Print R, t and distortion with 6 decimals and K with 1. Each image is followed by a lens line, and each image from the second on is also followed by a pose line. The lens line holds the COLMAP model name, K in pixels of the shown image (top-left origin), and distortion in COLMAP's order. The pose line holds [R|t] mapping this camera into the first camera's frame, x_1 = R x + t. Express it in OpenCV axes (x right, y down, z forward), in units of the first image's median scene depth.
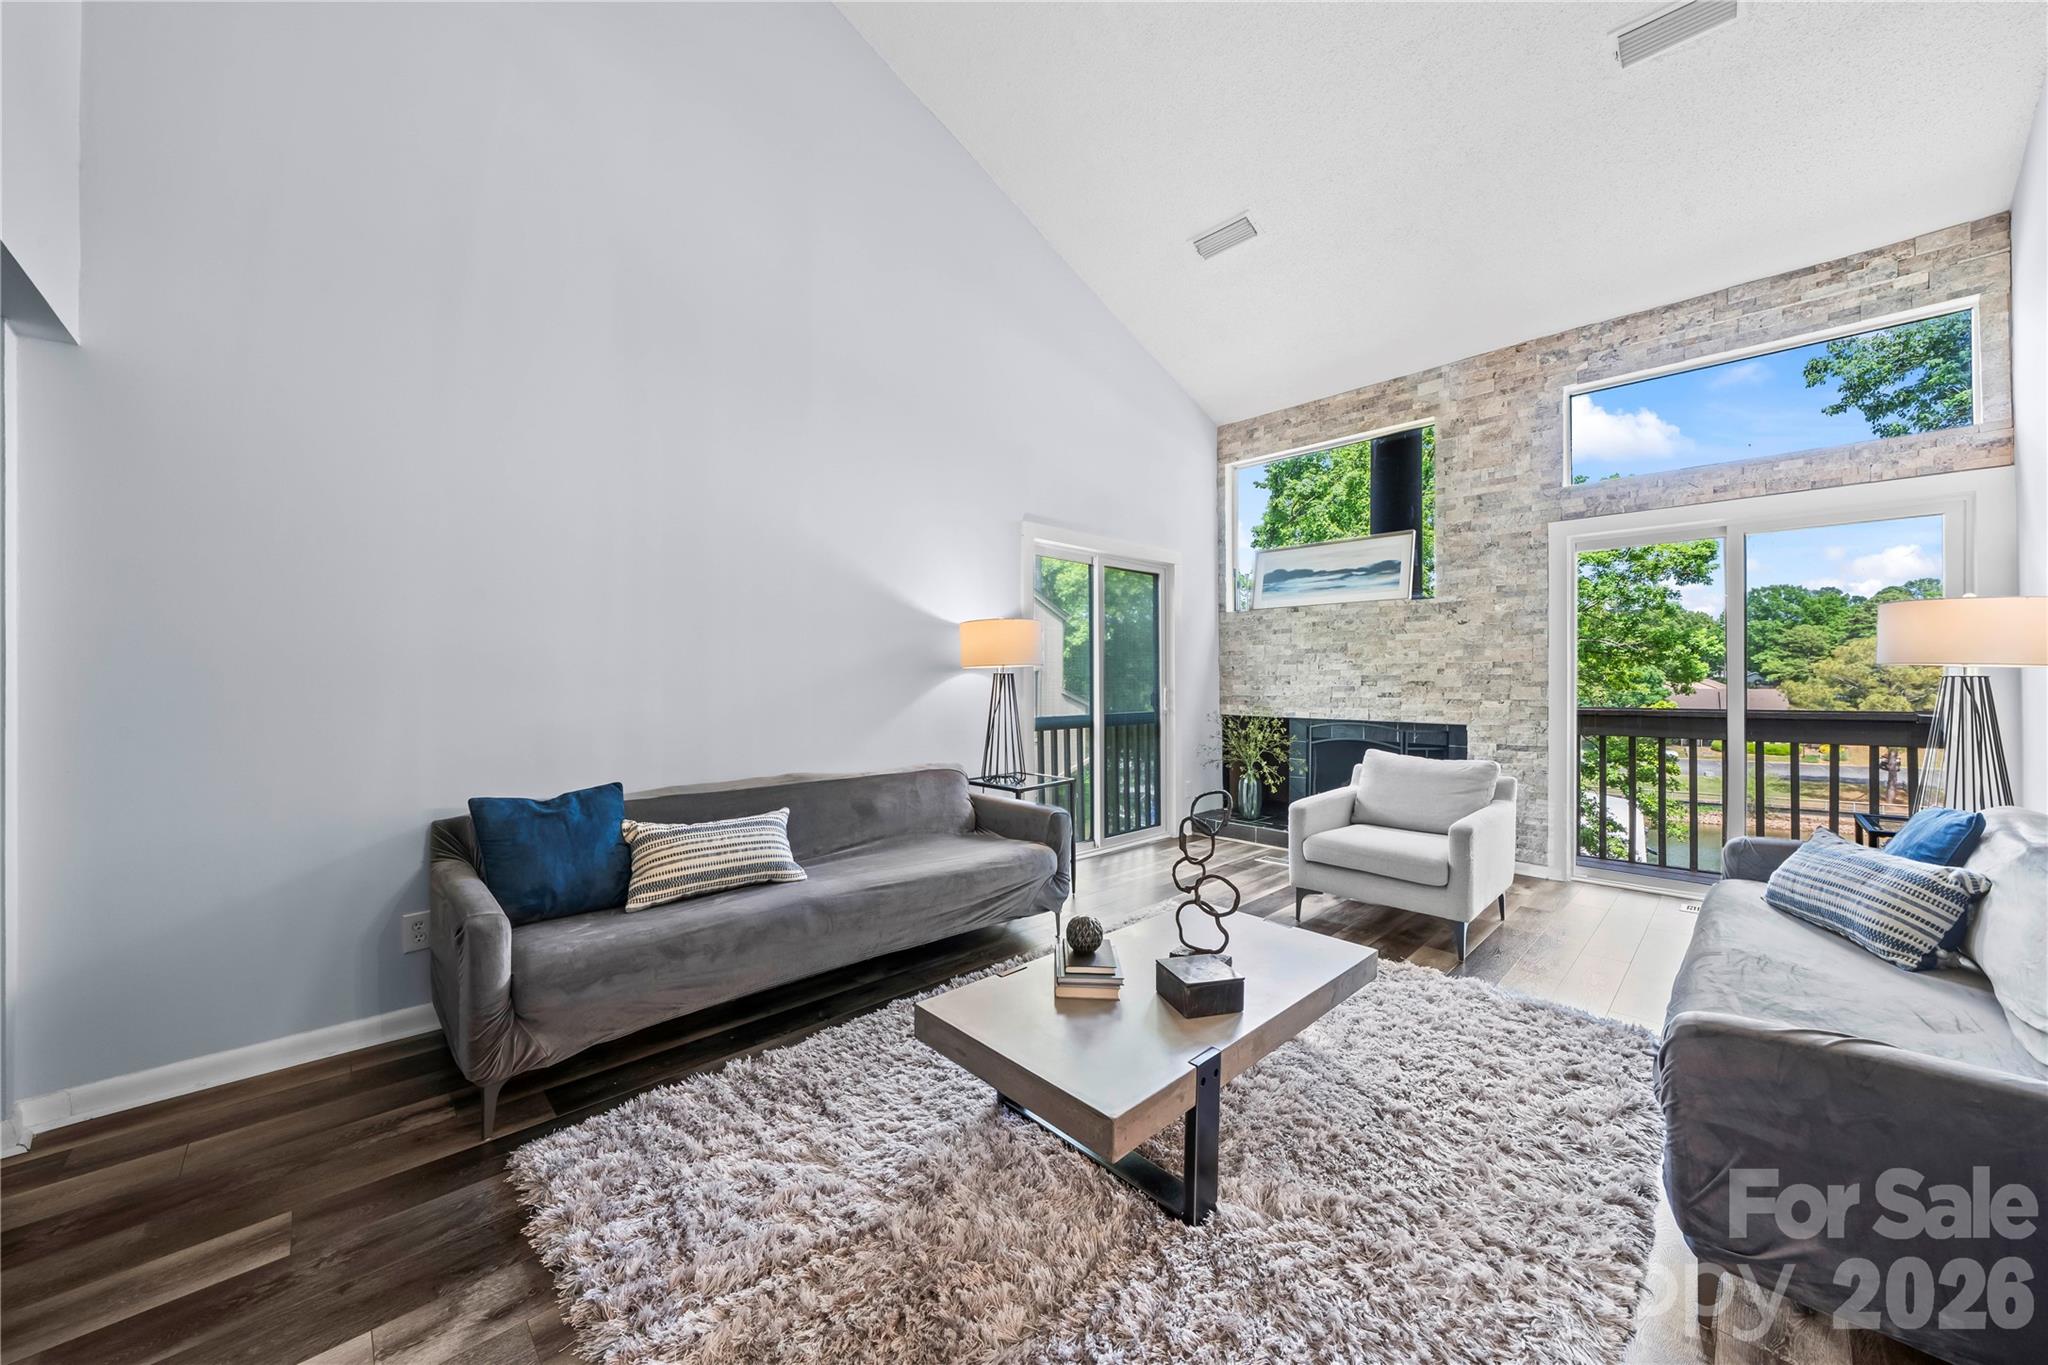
lens RADIAL K [[738.6, 0, 1019.9], [0, 738.6, 682.5], [0, 0, 1]] dist [-0.005819, 0.000966]
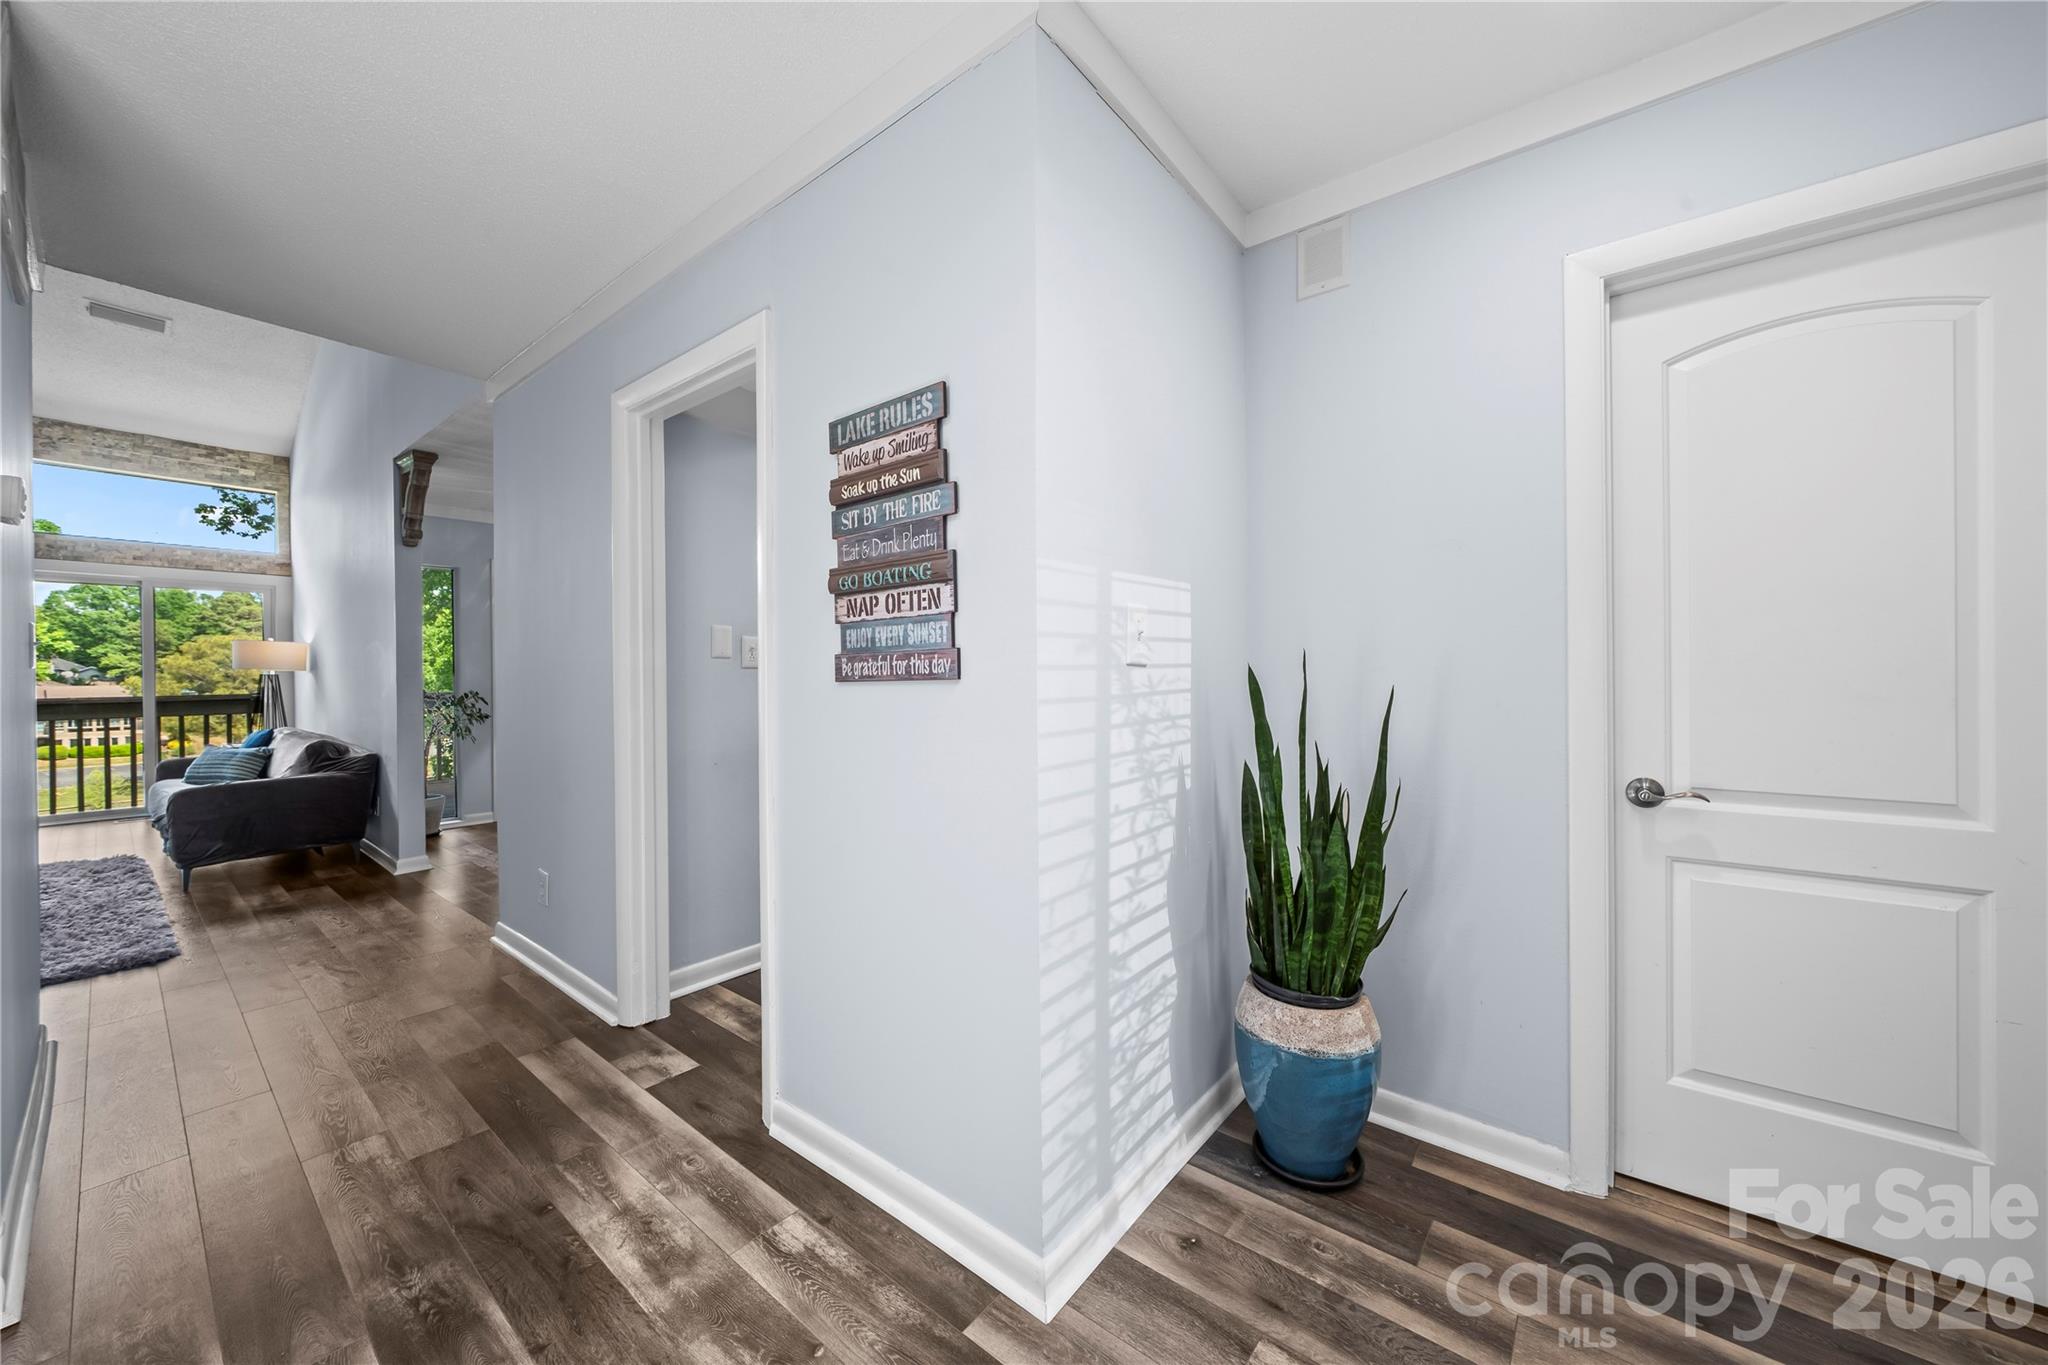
lens RADIAL K [[738.6, 0, 1008.0], [0, 738.6, 674.9], [0, 0, 1]] dist [-0.005819, 0.000966]
pose [[-0.115500, -0.001830, 0.993306, -0.841159], [0.005217, 0.999983, 0.002449, -0.002941], [-0.993294, 0.005465, -0.115489, -0.684769]]
